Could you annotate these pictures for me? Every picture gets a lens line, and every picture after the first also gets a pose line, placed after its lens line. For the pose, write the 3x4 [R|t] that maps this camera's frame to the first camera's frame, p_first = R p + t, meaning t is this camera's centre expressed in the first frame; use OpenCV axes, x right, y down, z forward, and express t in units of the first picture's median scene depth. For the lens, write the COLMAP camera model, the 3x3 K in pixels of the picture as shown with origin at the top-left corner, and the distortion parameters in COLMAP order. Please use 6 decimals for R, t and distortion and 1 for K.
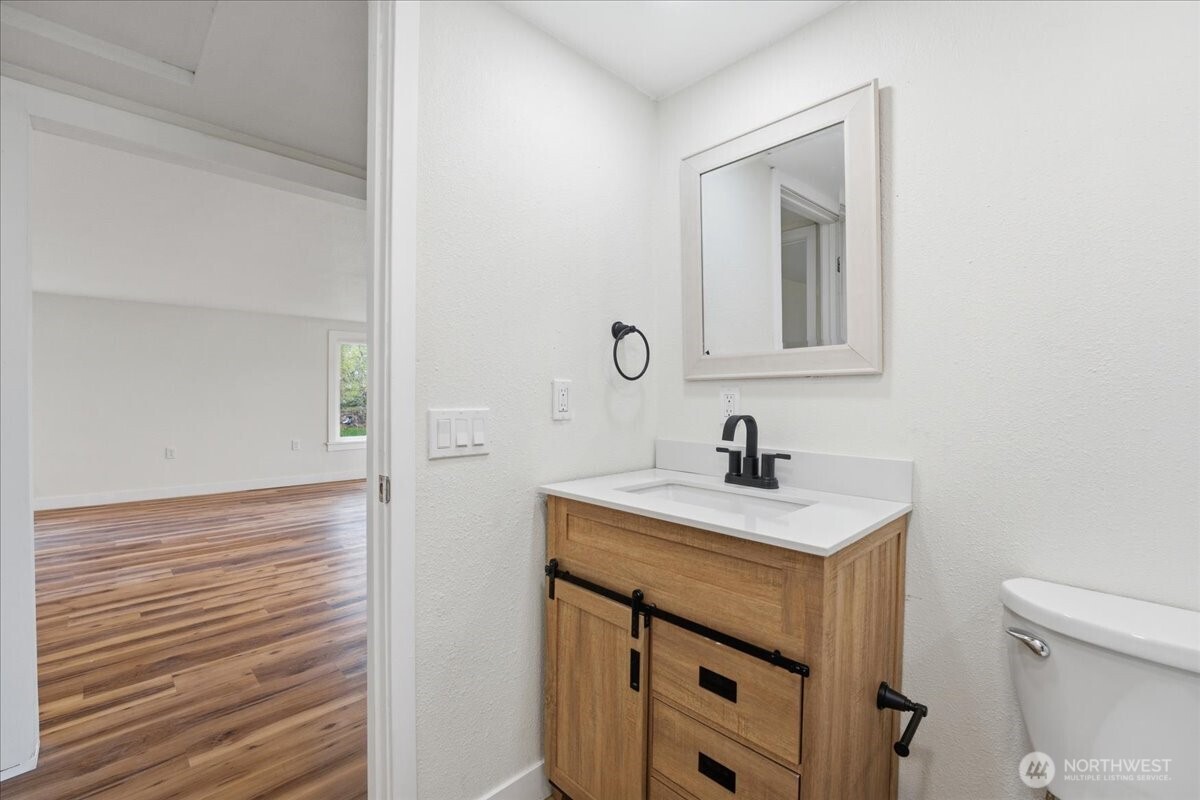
lens RADIAL K [[499.6, 0, 598.6], [0, 499.6, 398.9], [0, 0, 1]] dist [-0.021728, 0.002107]
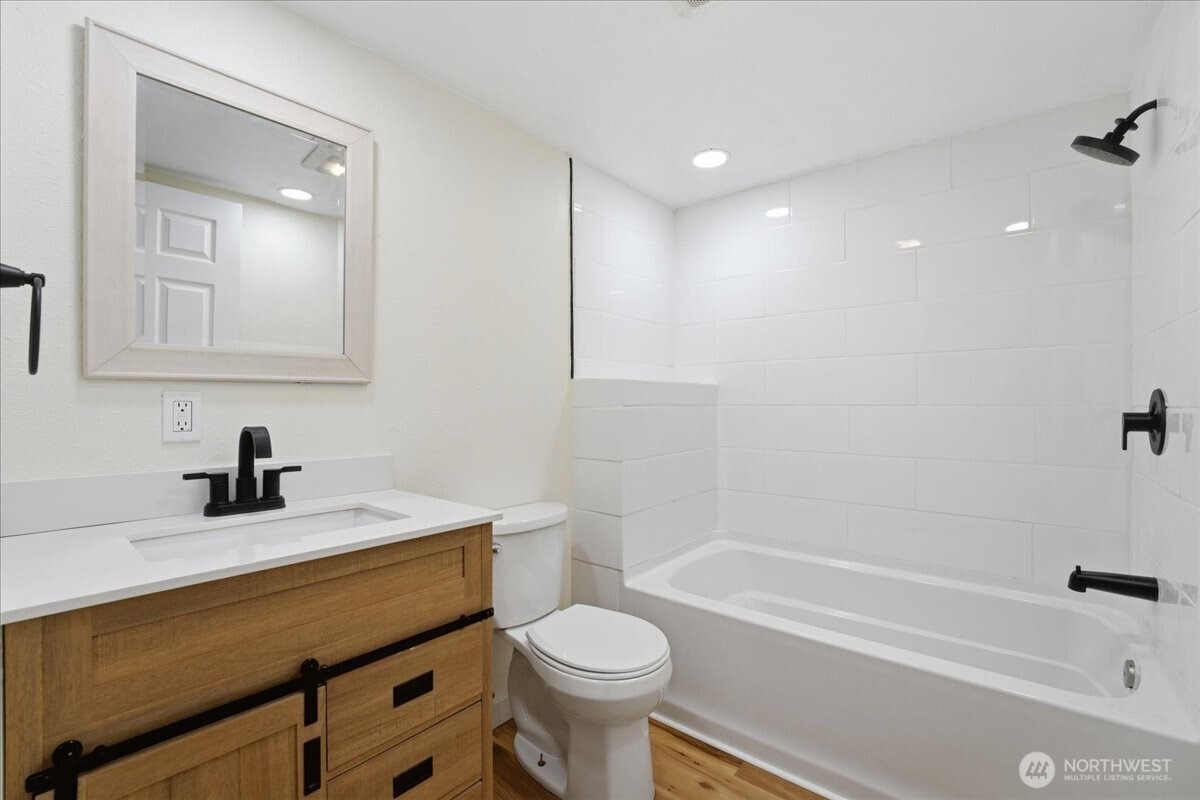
lens RADIAL K [[499.6, 0, 599.2], [0, 499.6, 398.7], [0, 0, 1]] dist [-0.021728, 0.002107]
pose [[-0.066766, 0.001924, 0.997767, -0.698465], [0.005674, 0.999983, -0.001549, -0.011221], [-0.997753, 0.005558, -0.066775, 0.602840]]
